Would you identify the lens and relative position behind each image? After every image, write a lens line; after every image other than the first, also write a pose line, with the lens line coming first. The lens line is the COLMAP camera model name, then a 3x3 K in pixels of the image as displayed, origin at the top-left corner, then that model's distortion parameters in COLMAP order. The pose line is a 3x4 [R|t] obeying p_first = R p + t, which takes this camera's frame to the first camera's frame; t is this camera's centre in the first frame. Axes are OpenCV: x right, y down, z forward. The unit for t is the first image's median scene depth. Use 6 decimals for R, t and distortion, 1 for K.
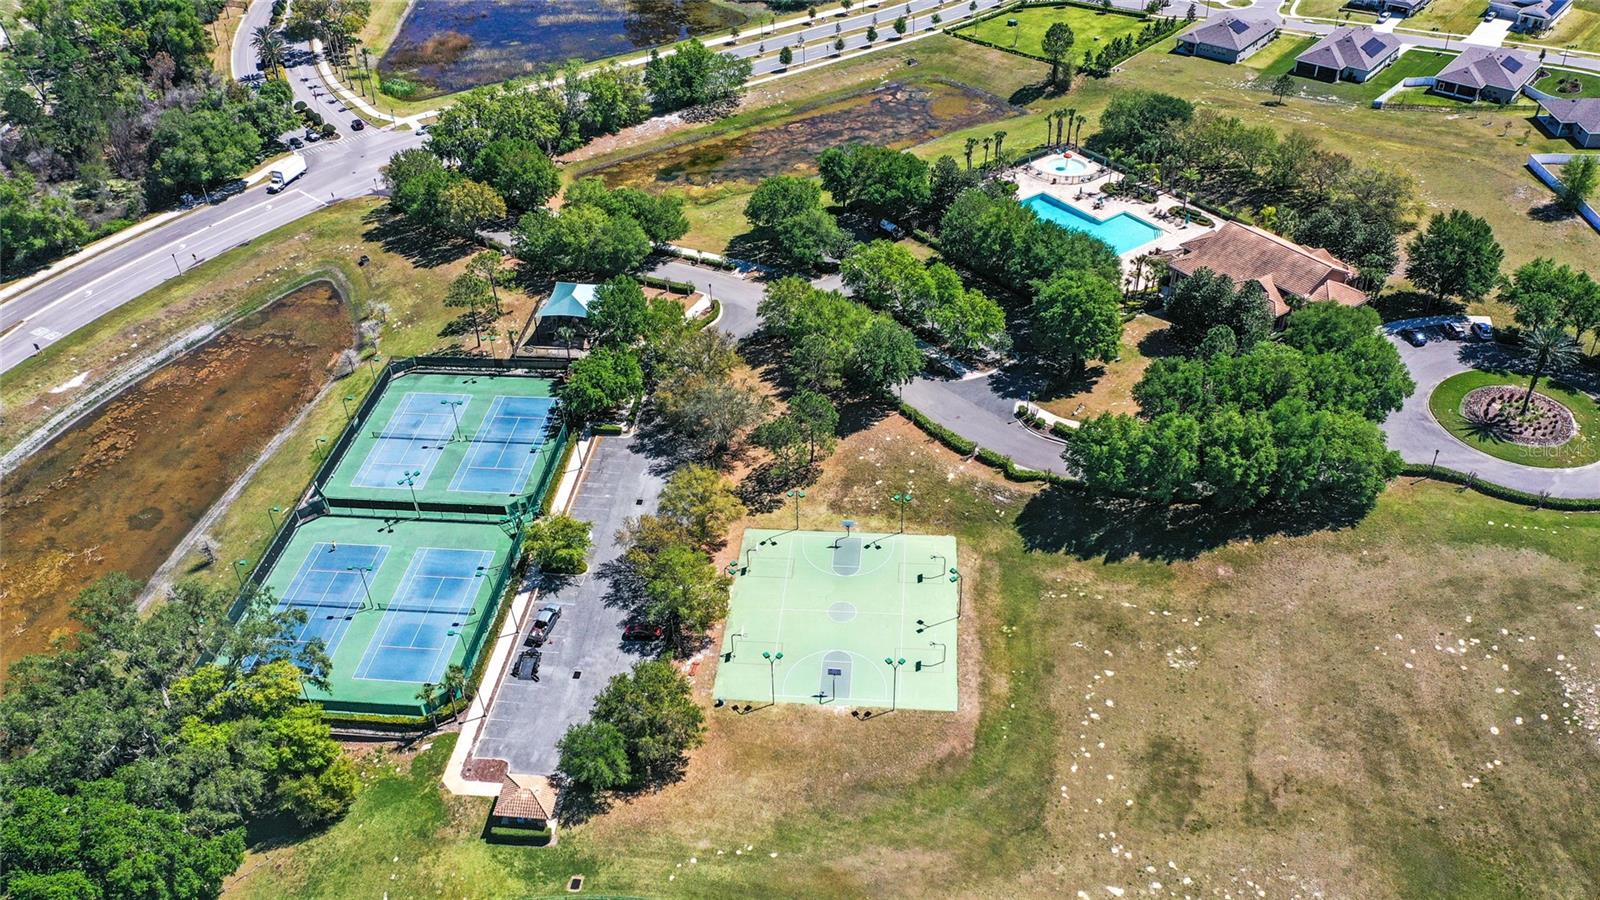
lens RADIAL K [[1250.6, 0, 796.1], [0, 1250.6, 451.3], [0, 0, 1]] dist [-0.022450, 0.013912]
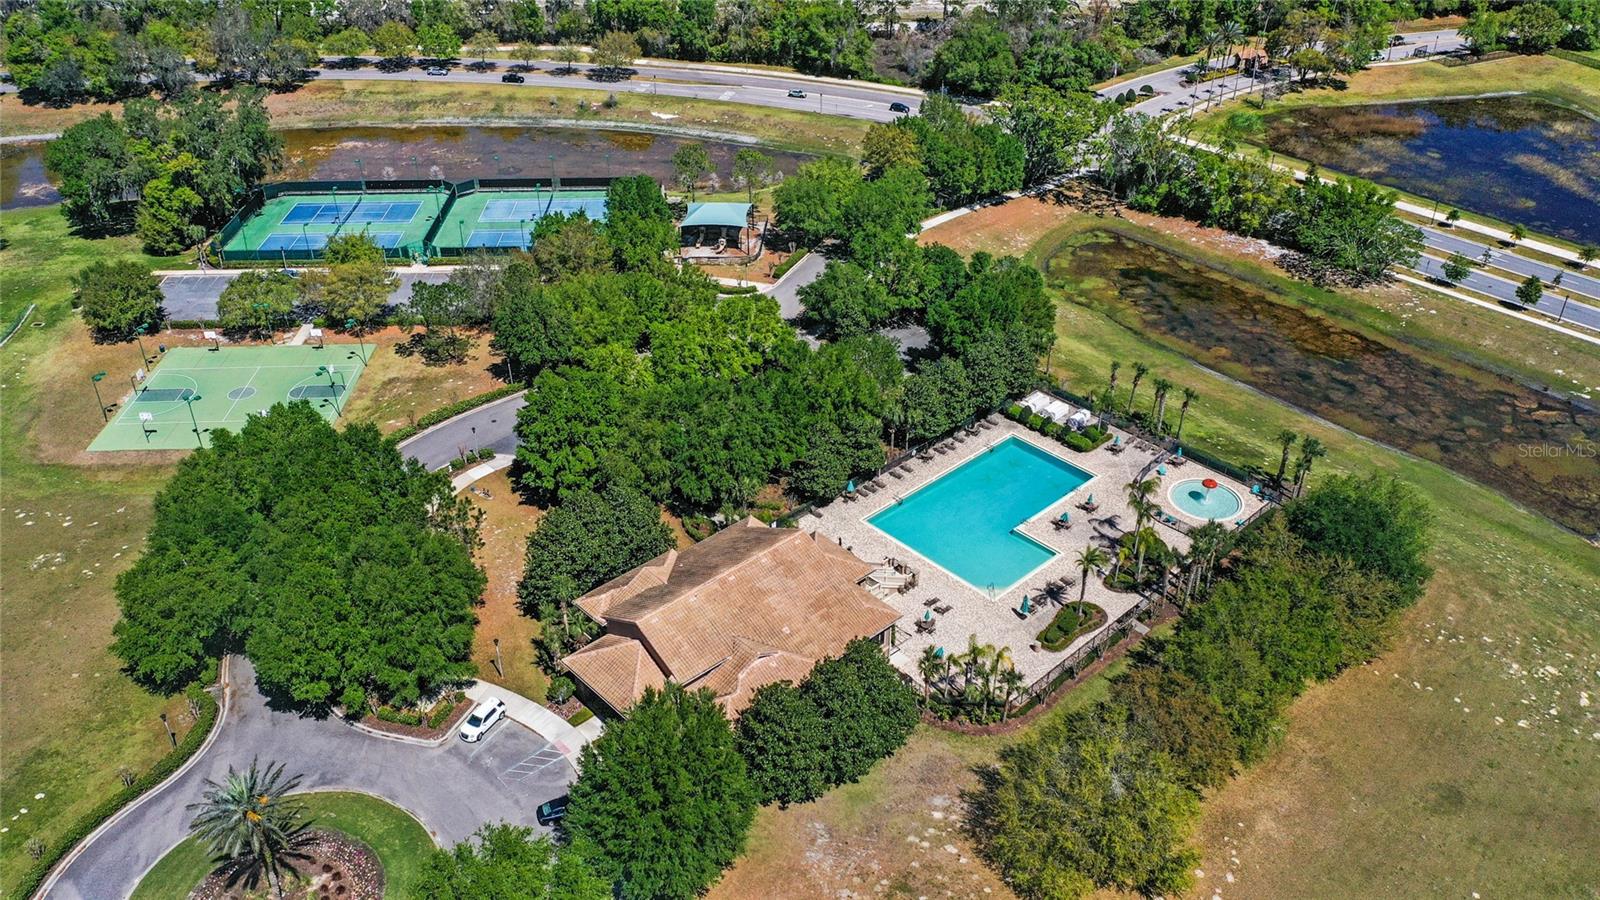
lens RADIAL K [[1250.6, 0, 796.1], [0, 1250.6, 451.3], [0, 0, 1]] dist [-0.022450, 0.013912]
pose [[0.129721, 0.559533, -0.818593, 0.990162], [-0.605336, 0.698557, 0.381558, -0.530605], [0.785329, 0.446028, 0.429323, 0.902090]]
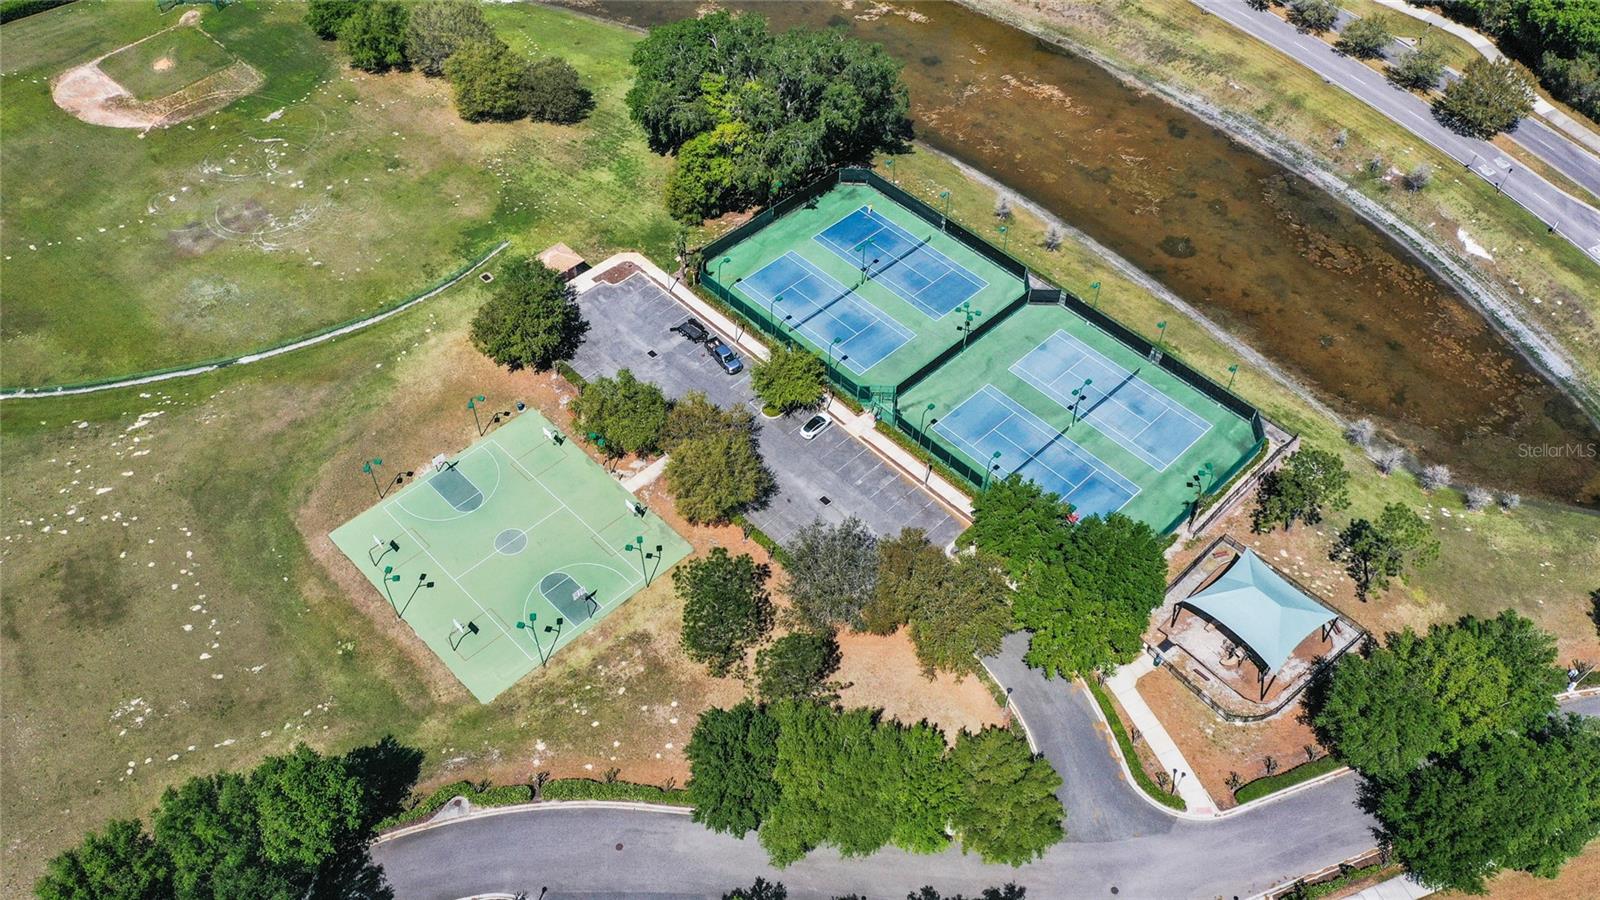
lens RADIAL K [[1250.6, 0, 796.1], [0, 1250.6, 451.3], [0, 0, 1]] dist [-0.022450, 0.013912]
pose [[-0.643219, 0.594830, -0.482128, 0.287704], [-0.457605, 0.206209, 0.864914, -0.726876], [0.613896, 0.776952, 0.139560, 0.916535]]
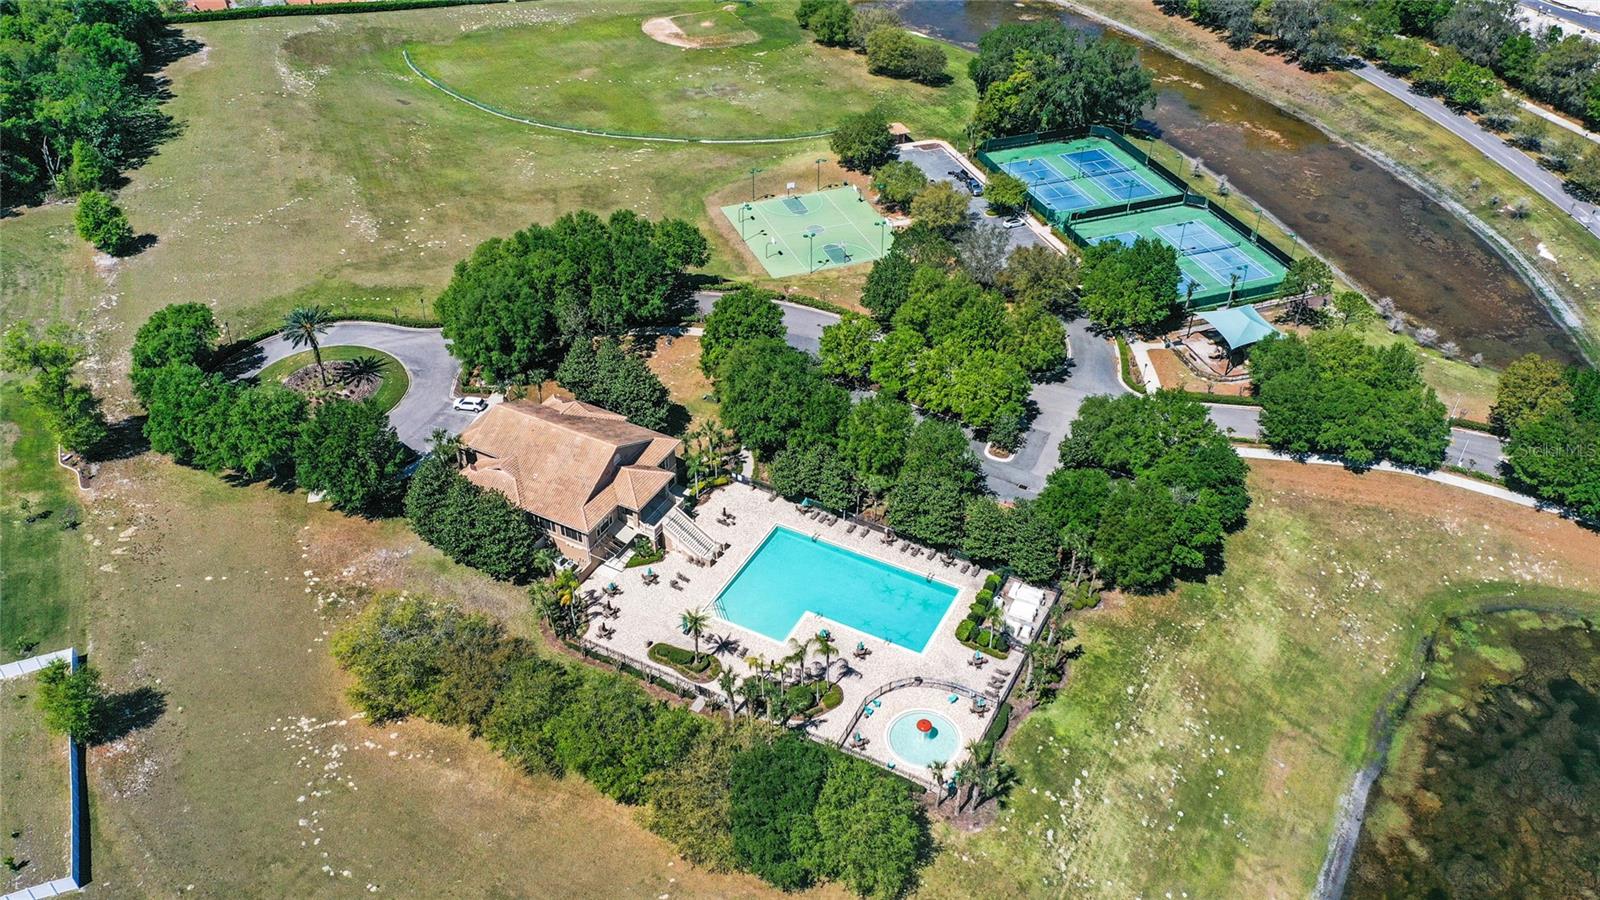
lens RADIAL K [[1250.6, 0, 796.1], [0, 1250.6, 451.3], [0, 0, 1]] dist [-0.022450, 0.013912]
pose [[-0.893031, 0.292773, -0.341732, 0.637411], [-0.258497, 0.287851, 0.922129, -1.157302], [0.368342, 0.911826, -0.181378, 1.463727]]
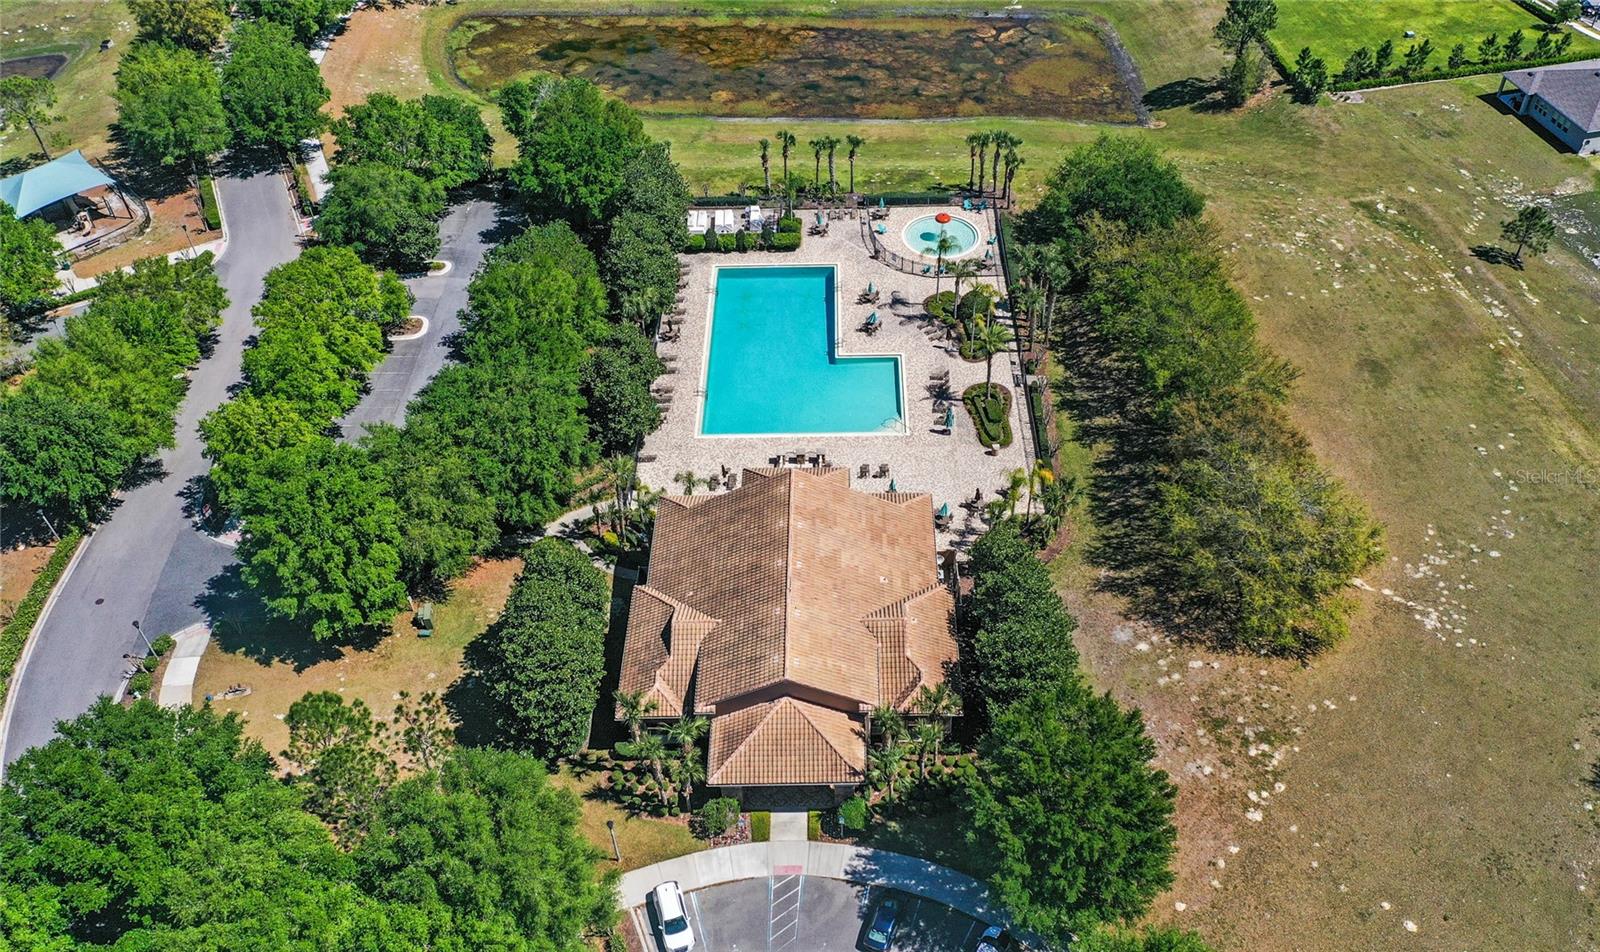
lens RADIAL K [[1320.4, 0, 842.9], [0, 1320.4, 475.3], [0, 0, 1]] dist [-0.017037, 0.000061]
pose [[0.820178, 0.409919, -0.399091, 0.690358], [-0.356814, 0.911799, 0.203241, -0.356658], [0.447203, -0.024293, 0.894102, 0.703468]]
